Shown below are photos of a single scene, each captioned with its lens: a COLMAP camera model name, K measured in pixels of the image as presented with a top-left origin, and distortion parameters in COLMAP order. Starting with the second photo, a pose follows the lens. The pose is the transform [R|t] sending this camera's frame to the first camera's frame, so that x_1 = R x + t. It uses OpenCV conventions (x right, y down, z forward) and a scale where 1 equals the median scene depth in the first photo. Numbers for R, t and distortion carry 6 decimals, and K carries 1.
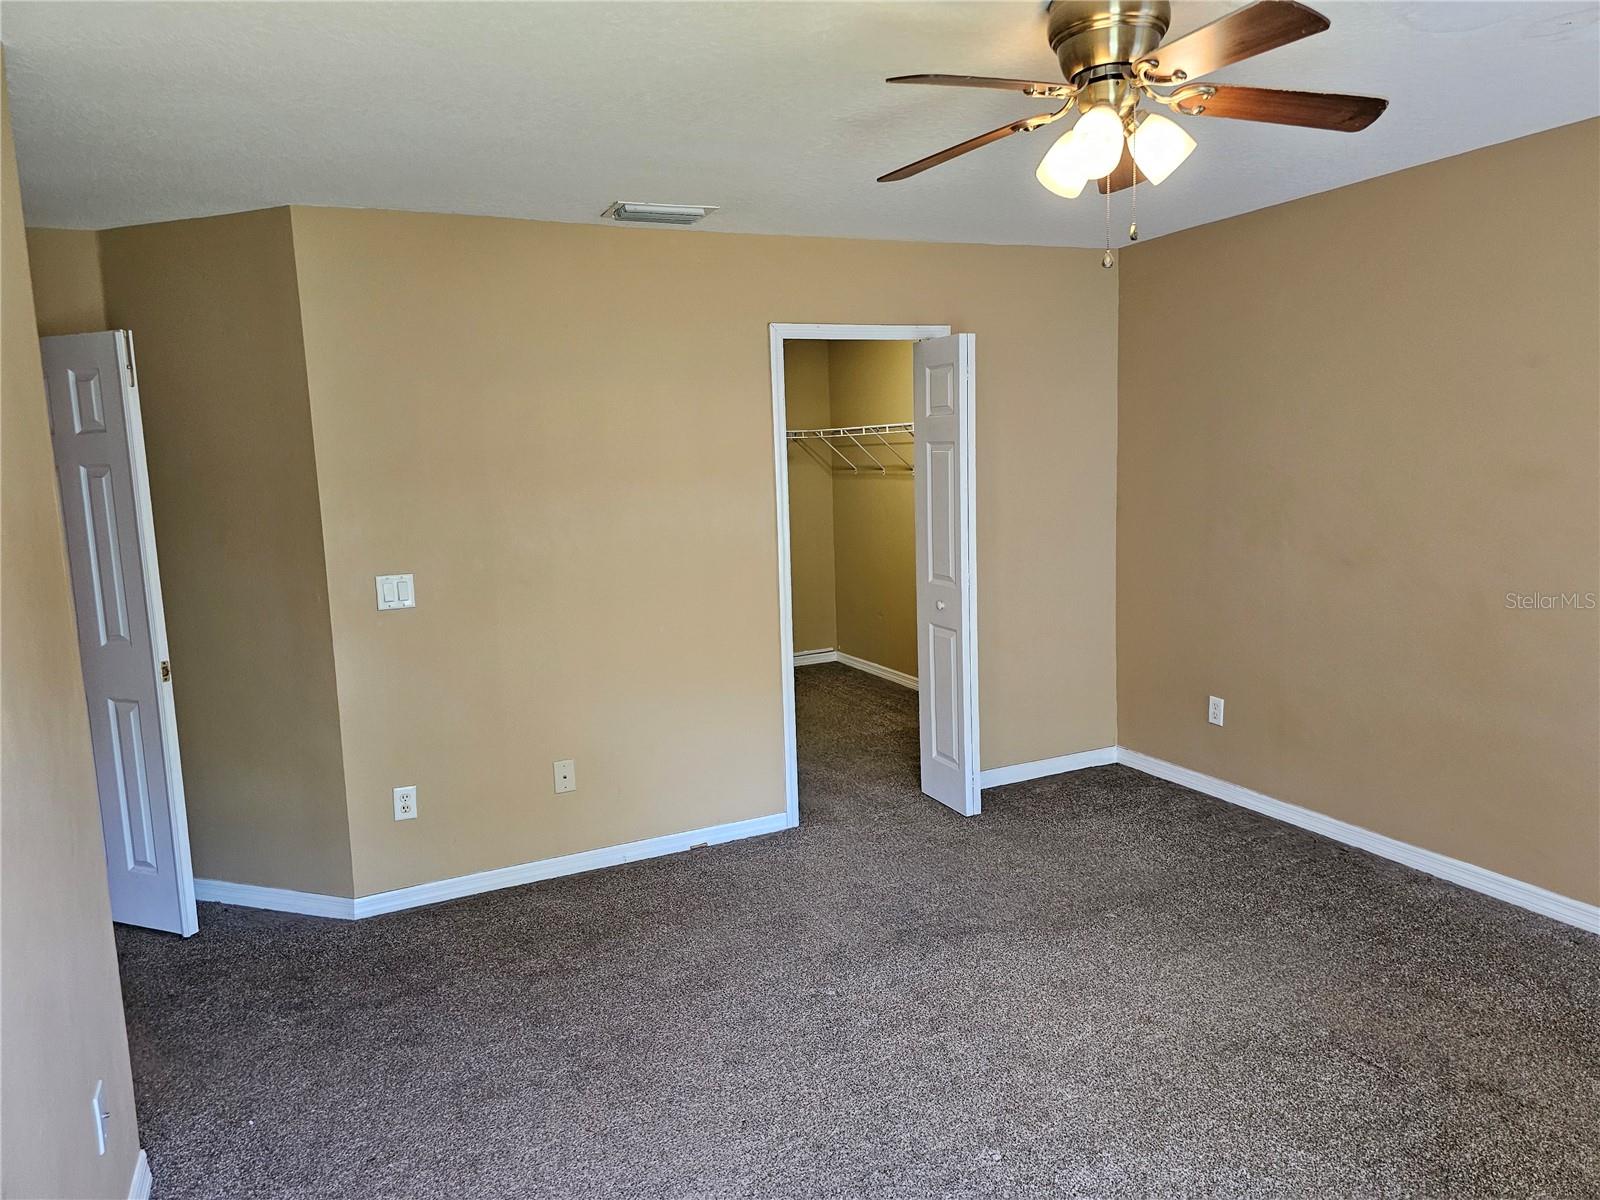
lens RADIAL K [[1060.6, 0, 799.2], [0, 1060.6, 598.8], [0, 0, 1]] dist [0.017025, -0.027401]
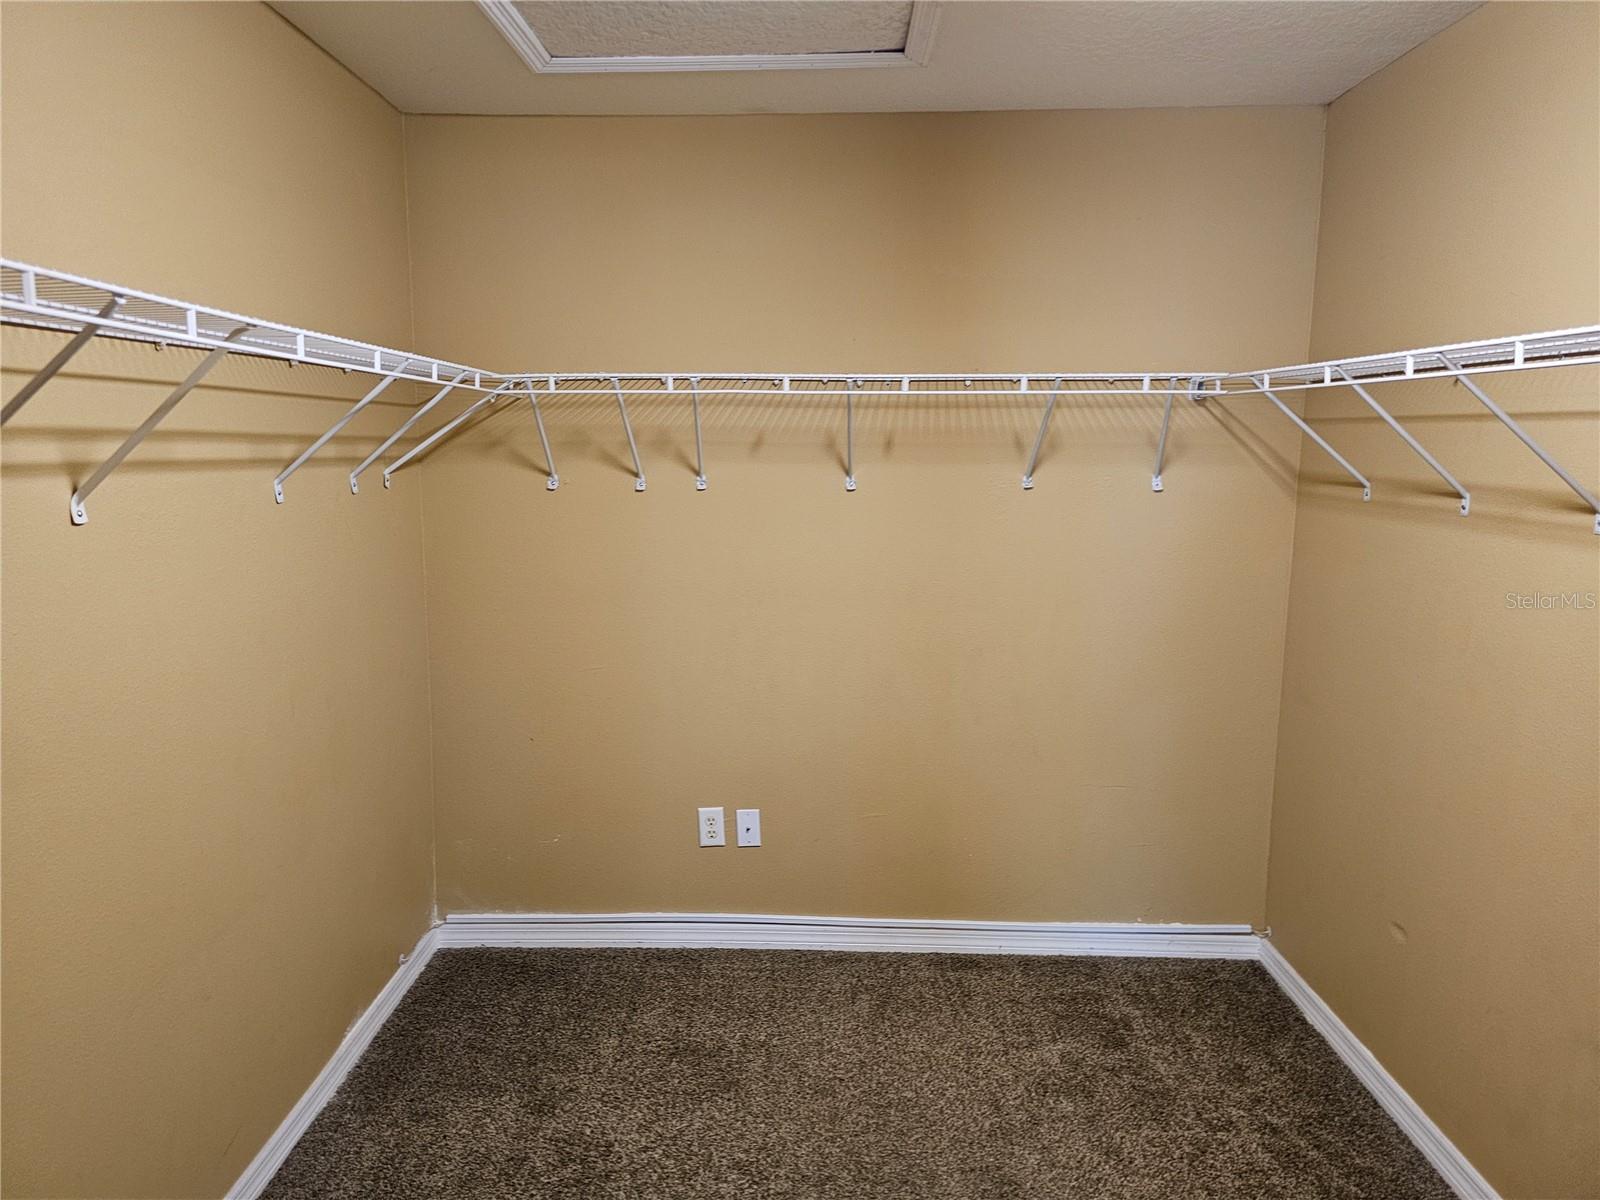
lens RADIAL K [[1060.6, 0, 797.3], [0, 1060.6, 600.1], [0, 0, 1]] dist [0.017025, -0.027401]
pose [[0.905906, 0.113592, -0.407960, 0.029672], [-0.101511, 0.993515, 0.051219, -0.082058], [0.411132, -0.004987, 0.911562, 0.589678]]
